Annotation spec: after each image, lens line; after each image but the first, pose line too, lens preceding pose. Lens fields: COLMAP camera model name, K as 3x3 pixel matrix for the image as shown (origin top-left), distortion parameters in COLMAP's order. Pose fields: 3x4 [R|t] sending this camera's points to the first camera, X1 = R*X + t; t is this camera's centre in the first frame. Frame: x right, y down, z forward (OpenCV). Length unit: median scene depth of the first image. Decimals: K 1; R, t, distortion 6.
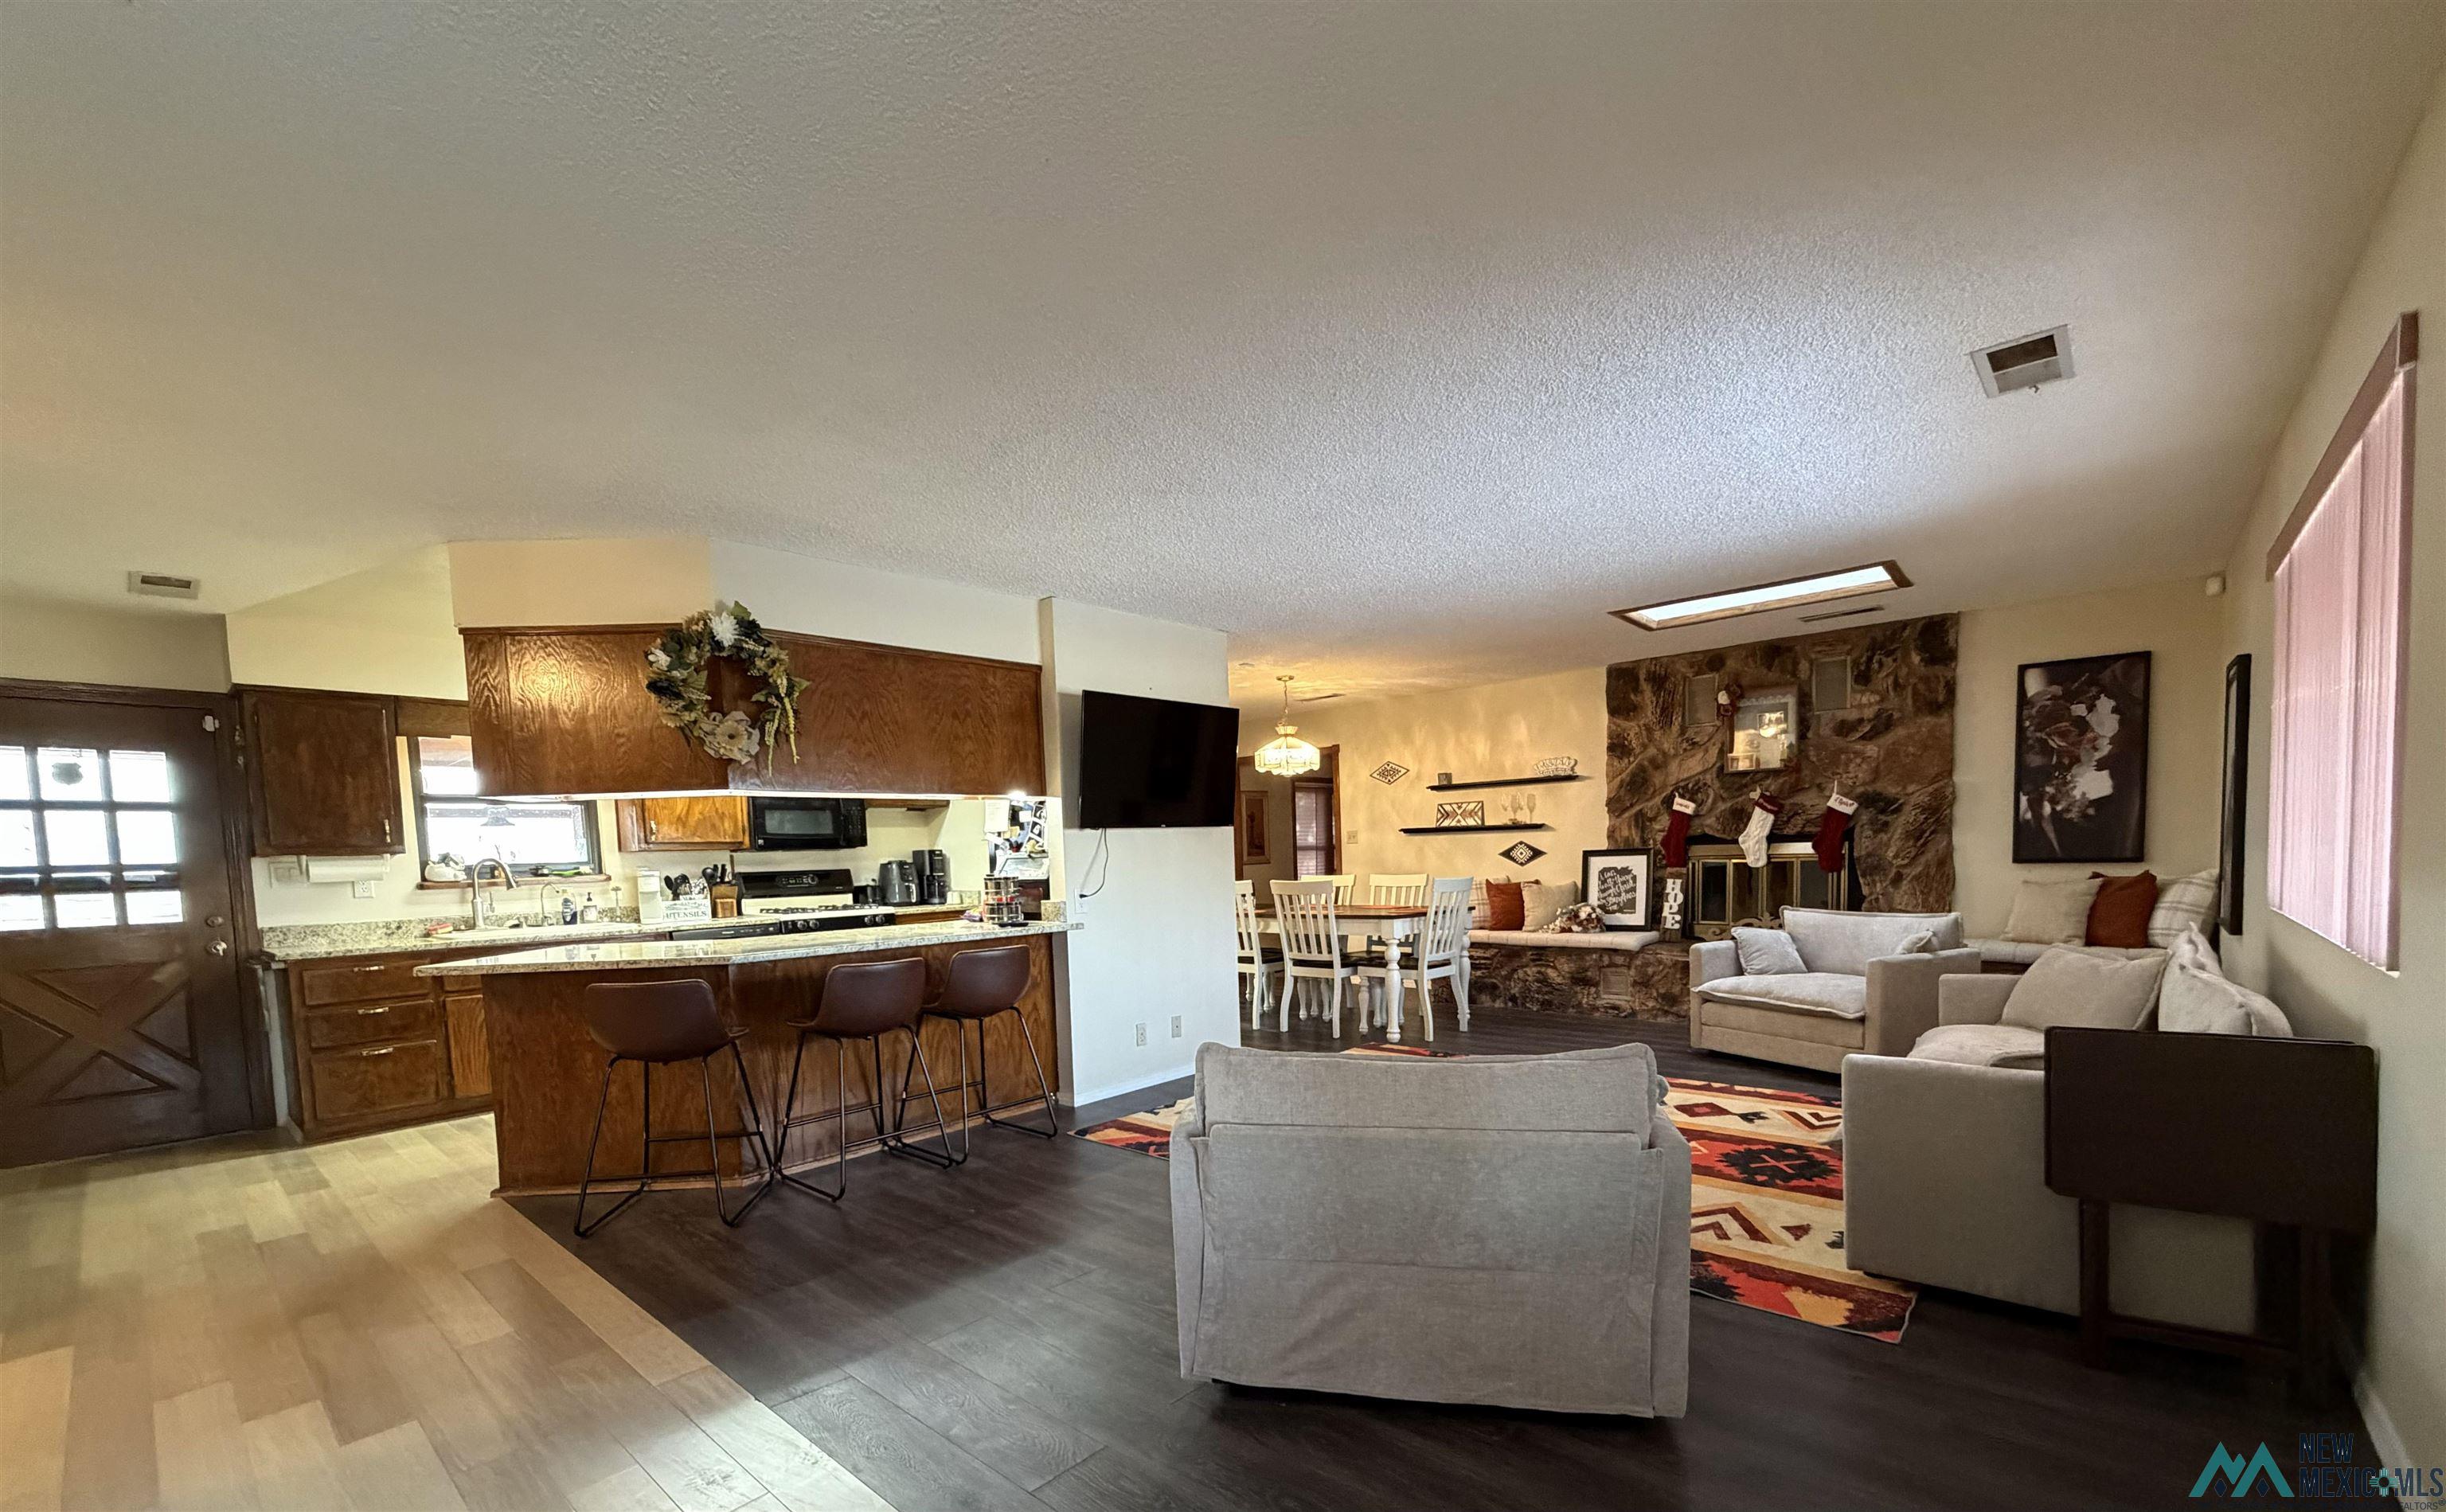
lens RADIAL K [[994.7, 0, 1219.6], [0, 994.7, 910.0], [0, 0, 1]] dist [-0.000402, -0.000106]
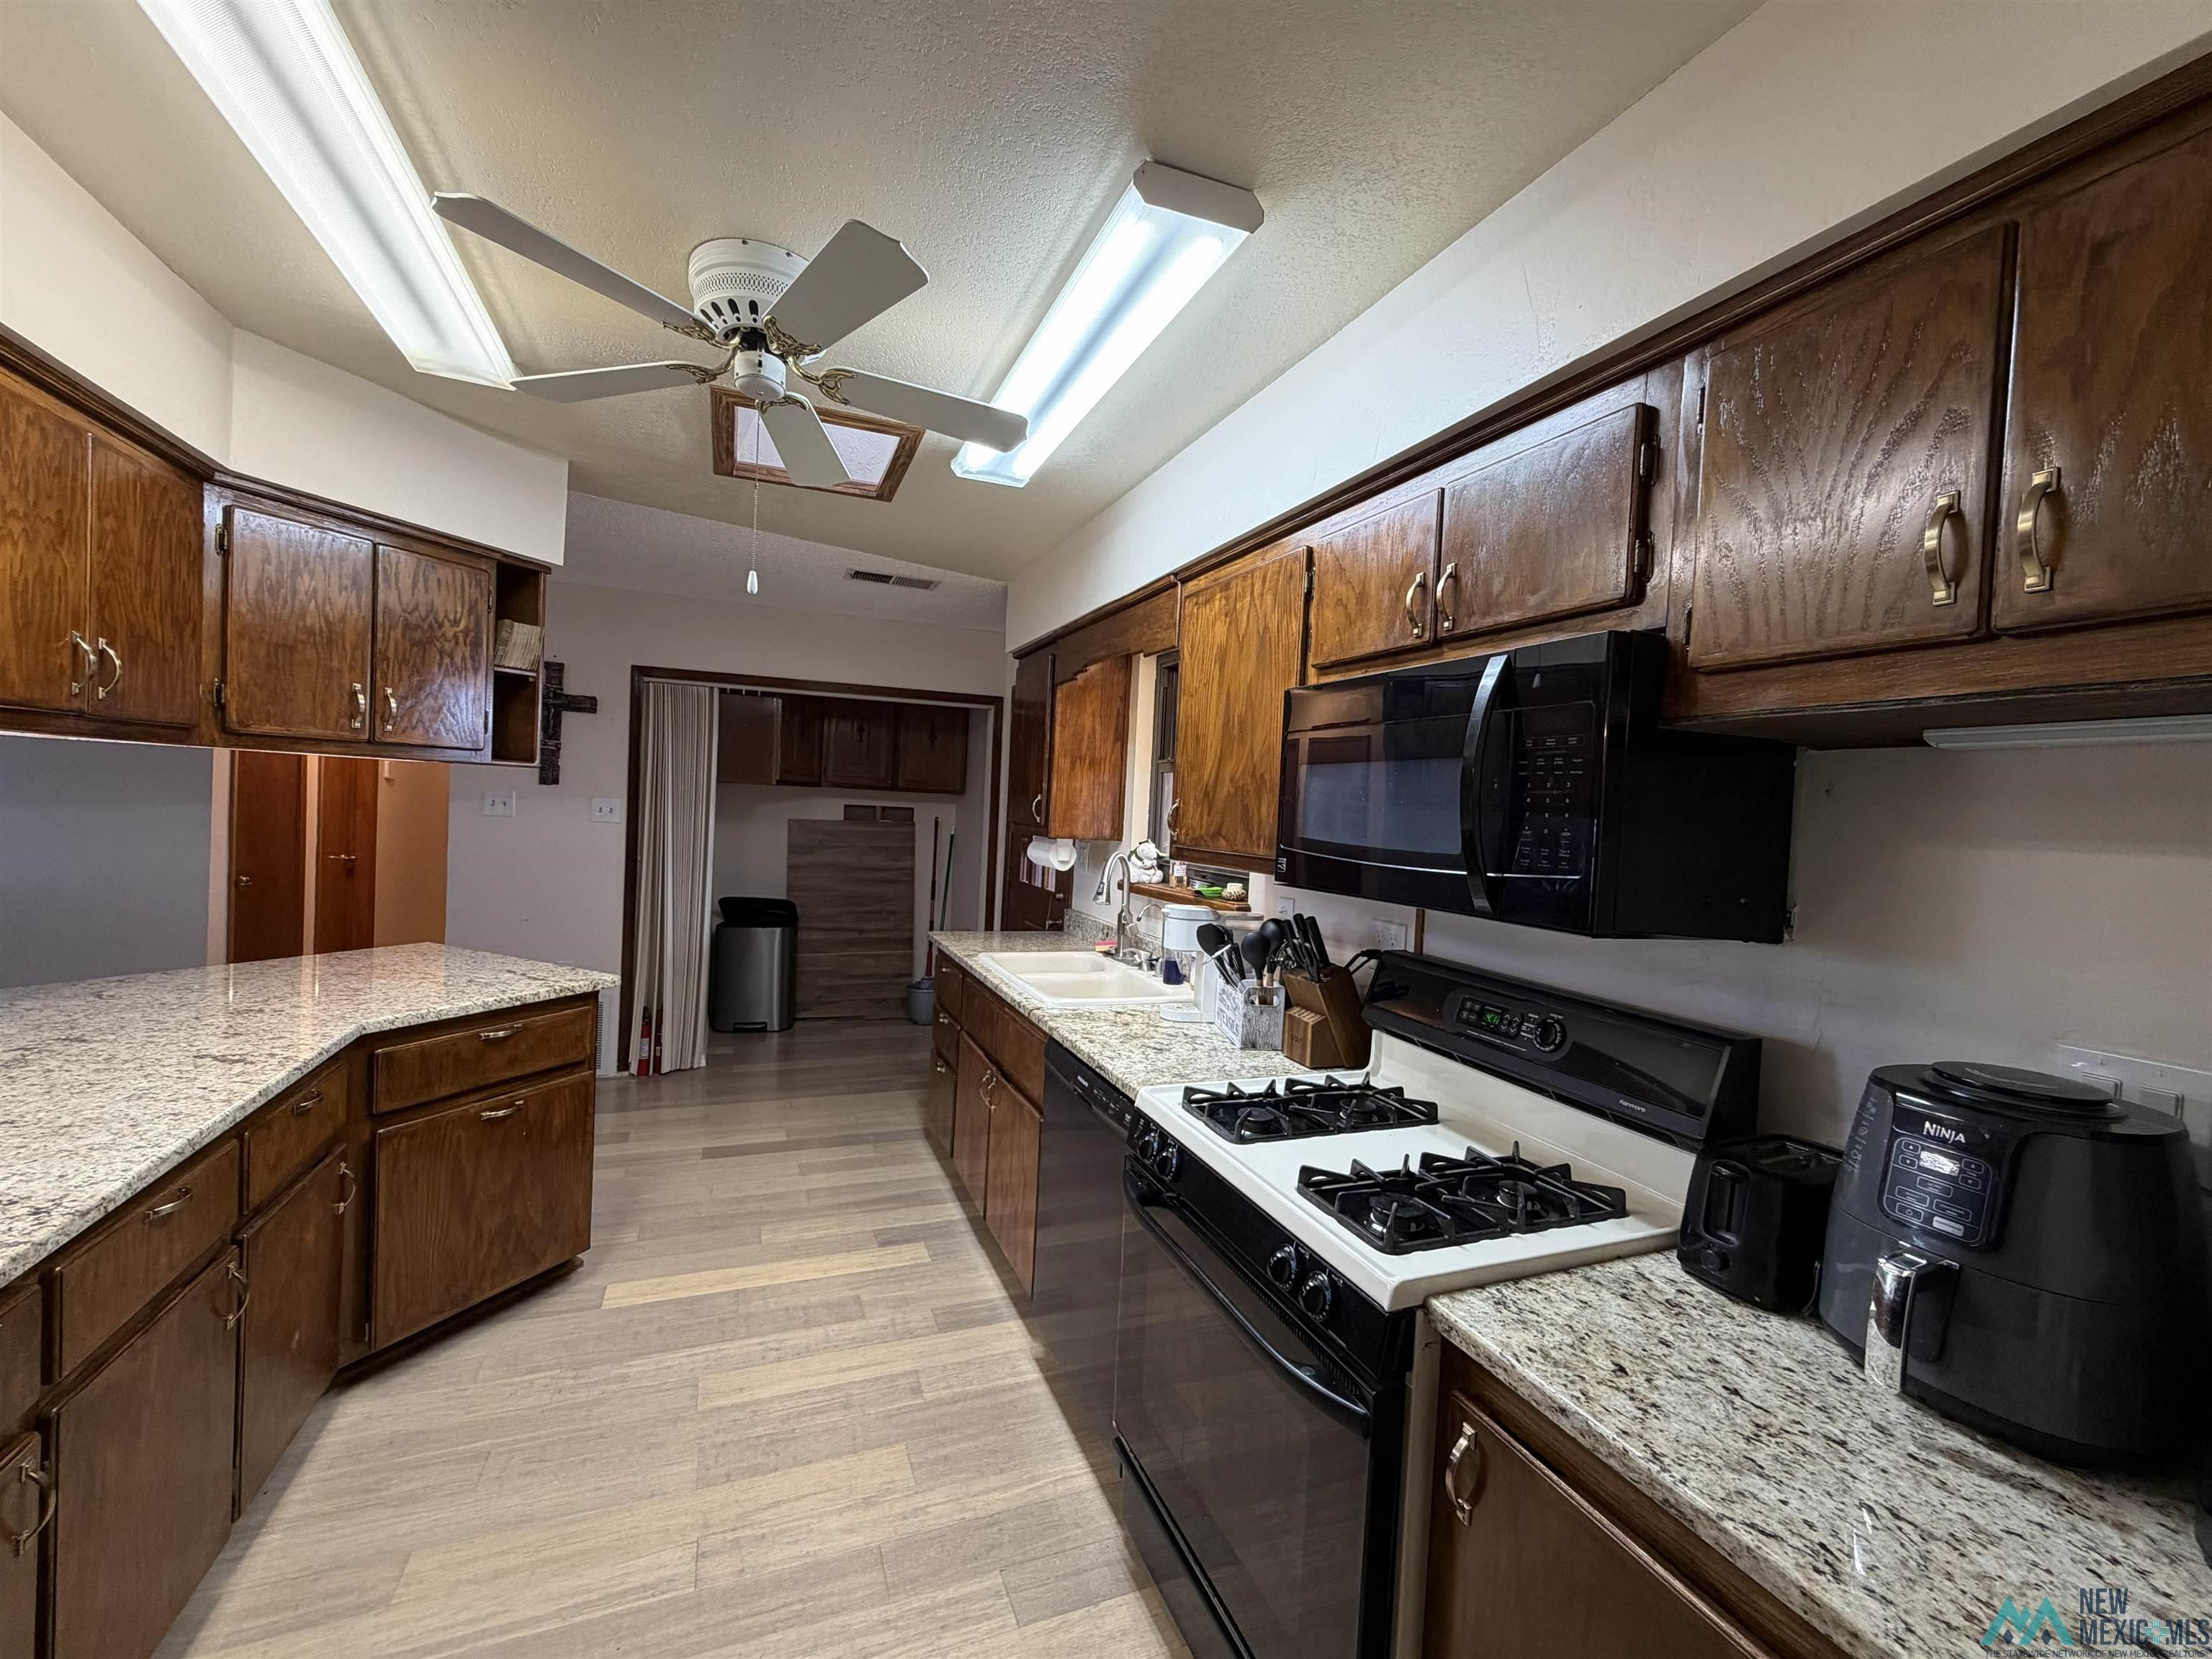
lens RADIAL K [[899.9, 0, 1099.2], [0, 899.9, 831.9], [0, 0, 1]] dist [0.000393, -0.000231]
pose [[-0.444453, 0.035482, -0.895099, -0.185673], [-0.085045, 0.993031, 0.081592, -0.106741], [0.891756, 0.112387, -0.438338, 1.174302]]
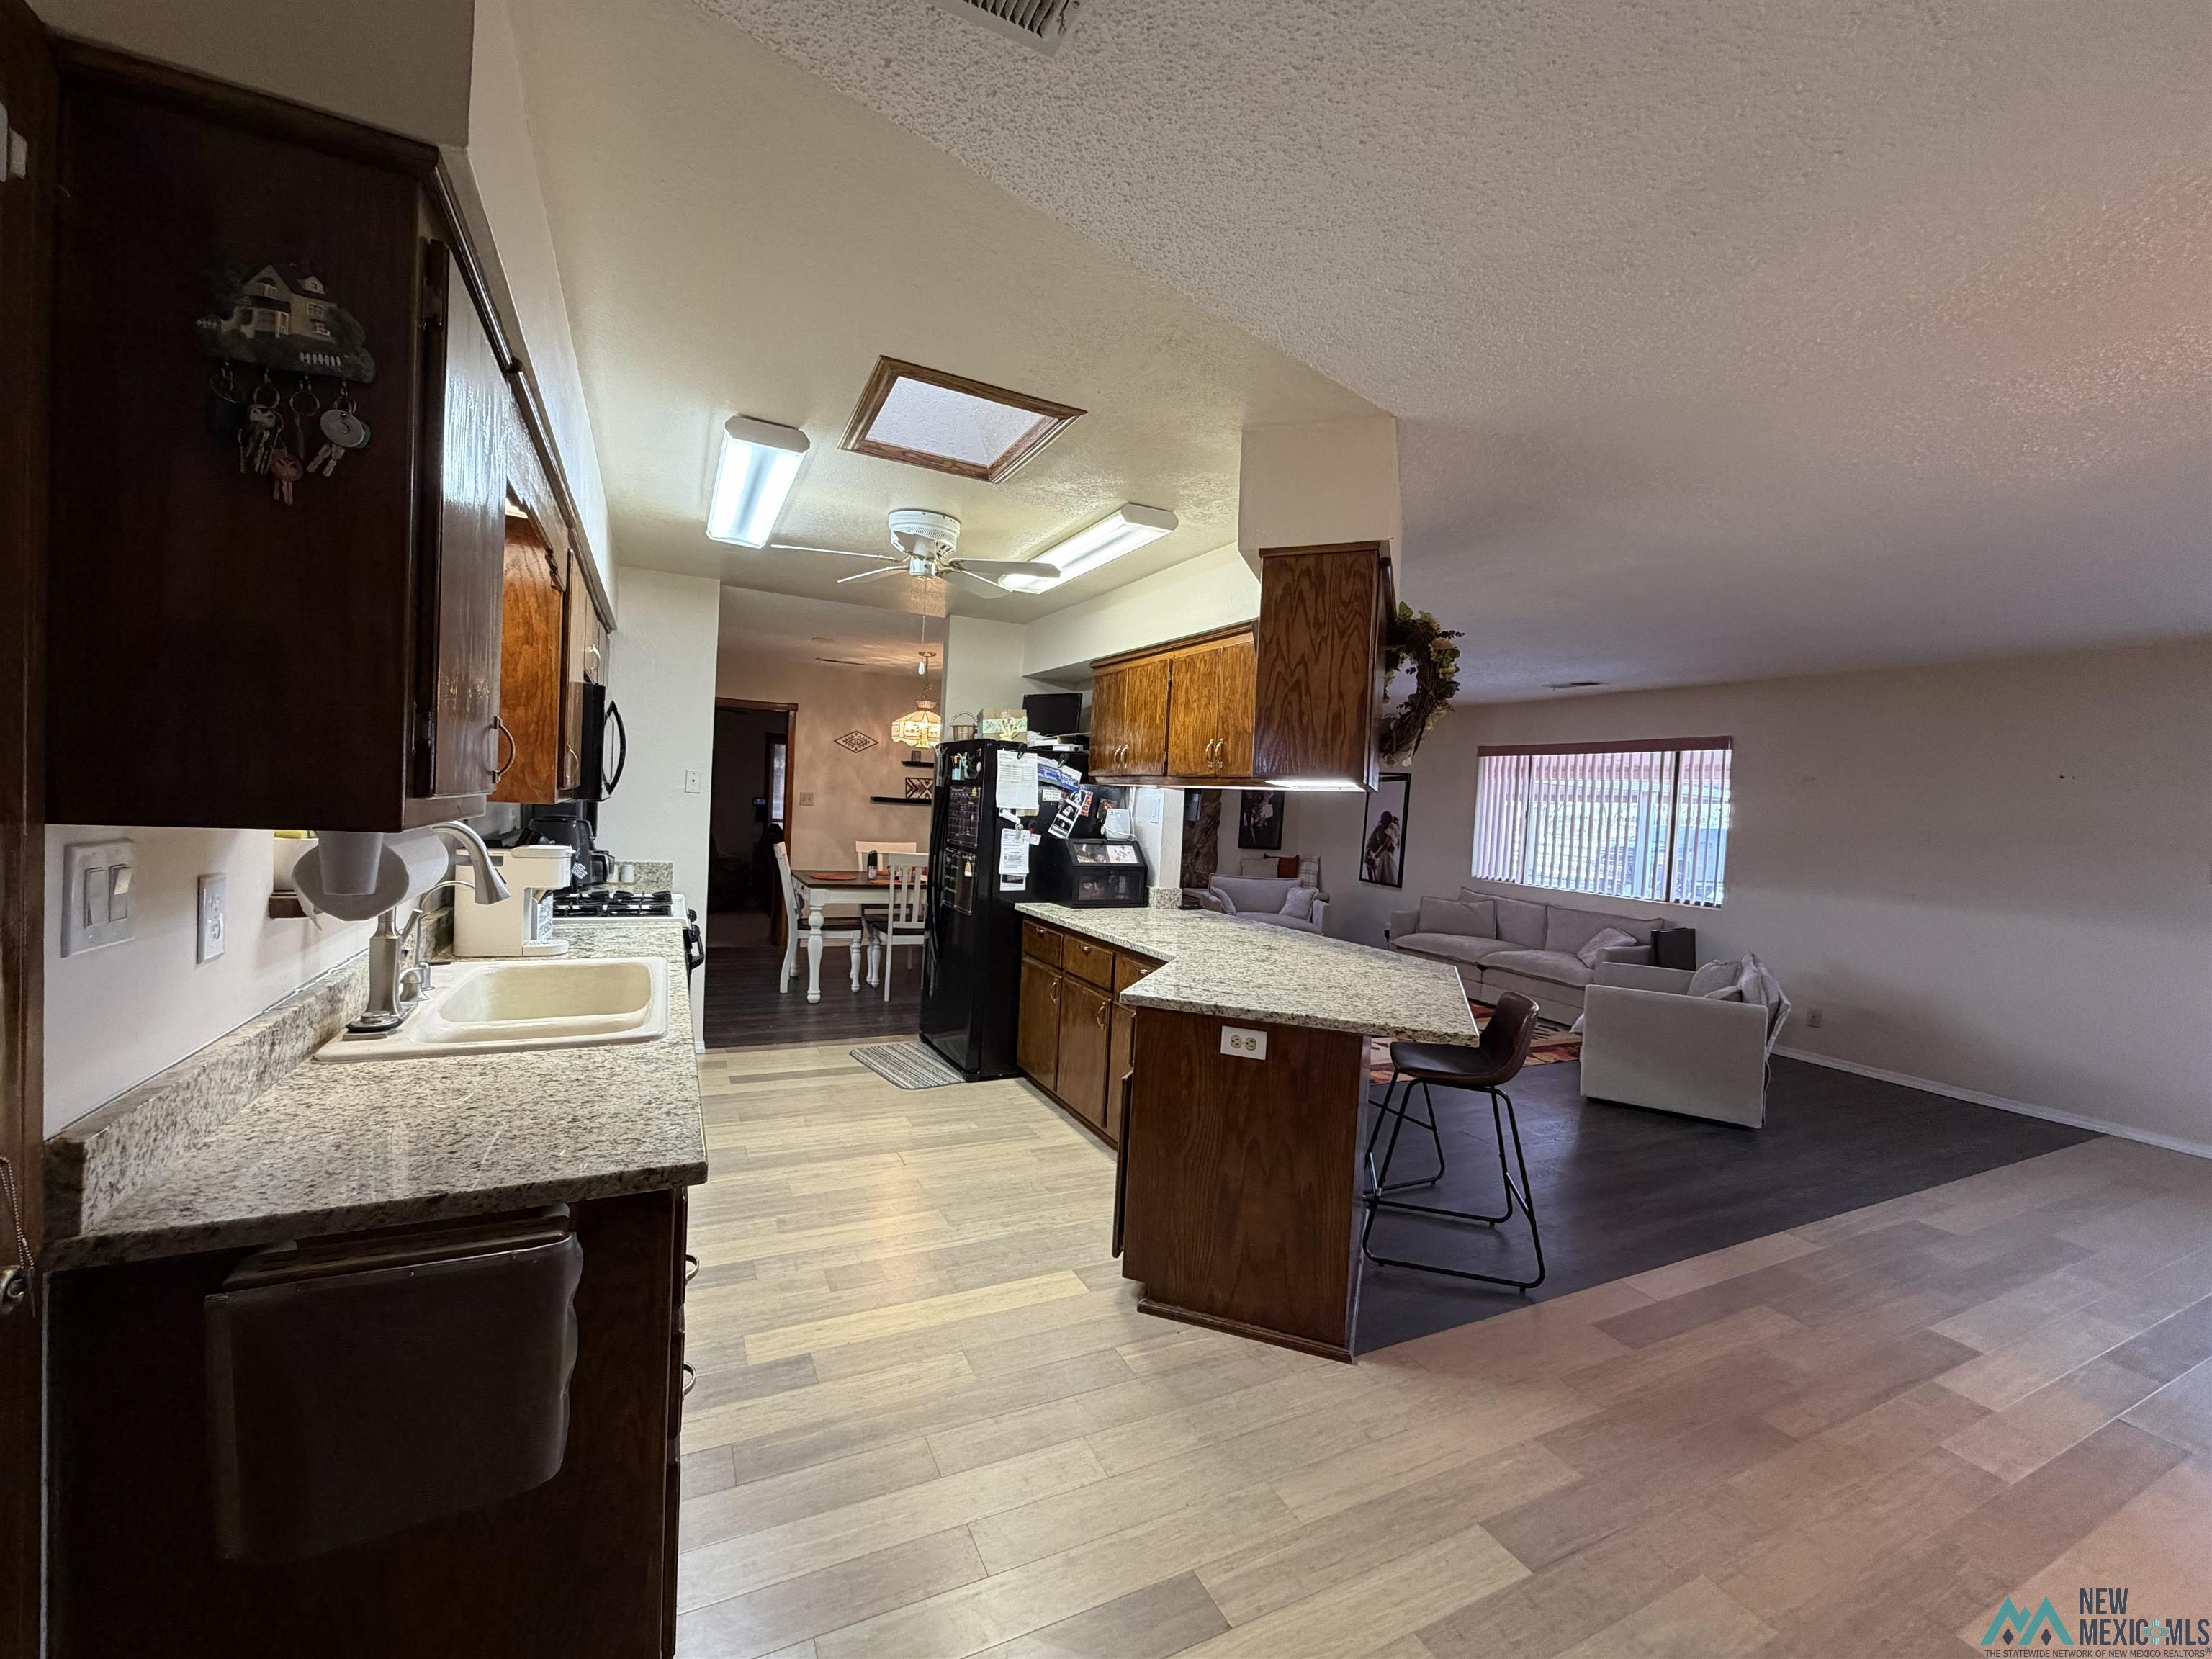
lens RADIAL K [[899.9, 0, 1099.2], [0, 899.9, 831.9], [0, 0, 1]] dist [0.000393, -0.000231]
pose [[0.376411, 0.022256, 0.926186, -0.898705], [-0.012211, 0.999744, -0.019061, -0.042058], [-0.926372, -0.004135, 0.376586, 0.603392]]
